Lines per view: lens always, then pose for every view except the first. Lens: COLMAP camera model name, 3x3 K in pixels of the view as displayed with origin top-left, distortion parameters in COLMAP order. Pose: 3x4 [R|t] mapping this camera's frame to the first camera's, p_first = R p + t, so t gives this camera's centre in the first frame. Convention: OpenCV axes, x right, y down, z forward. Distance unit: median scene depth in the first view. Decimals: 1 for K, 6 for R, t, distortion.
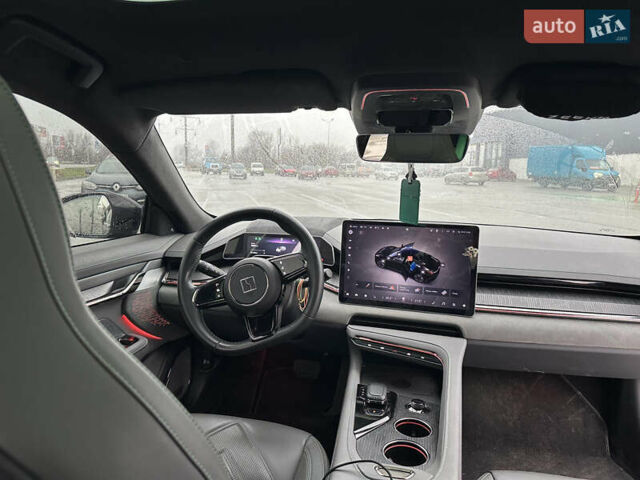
lens RADIAL K [[458.6, 0, 309.9], [0, 458.6, 238.9], [0, 0, 1]] dist [0.046510, -0.069420]
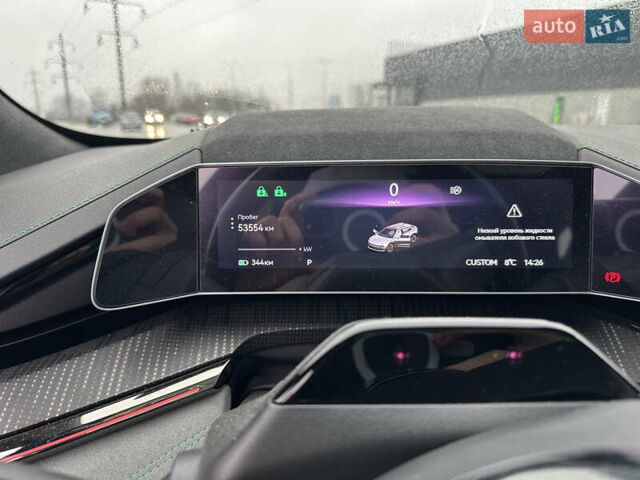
lens RADIAL K [[458.6, 0, 317.2], [0, 458.6, 240.6], [0, 0, 1]] dist [0.046510, -0.069420]
pose [[0.976054, -0.079987, 0.202289, -0.158713], [0.058091, 0.992013, 0.111960, -0.000880], [-0.209629, -0.097528, 0.972905, 0.933720]]
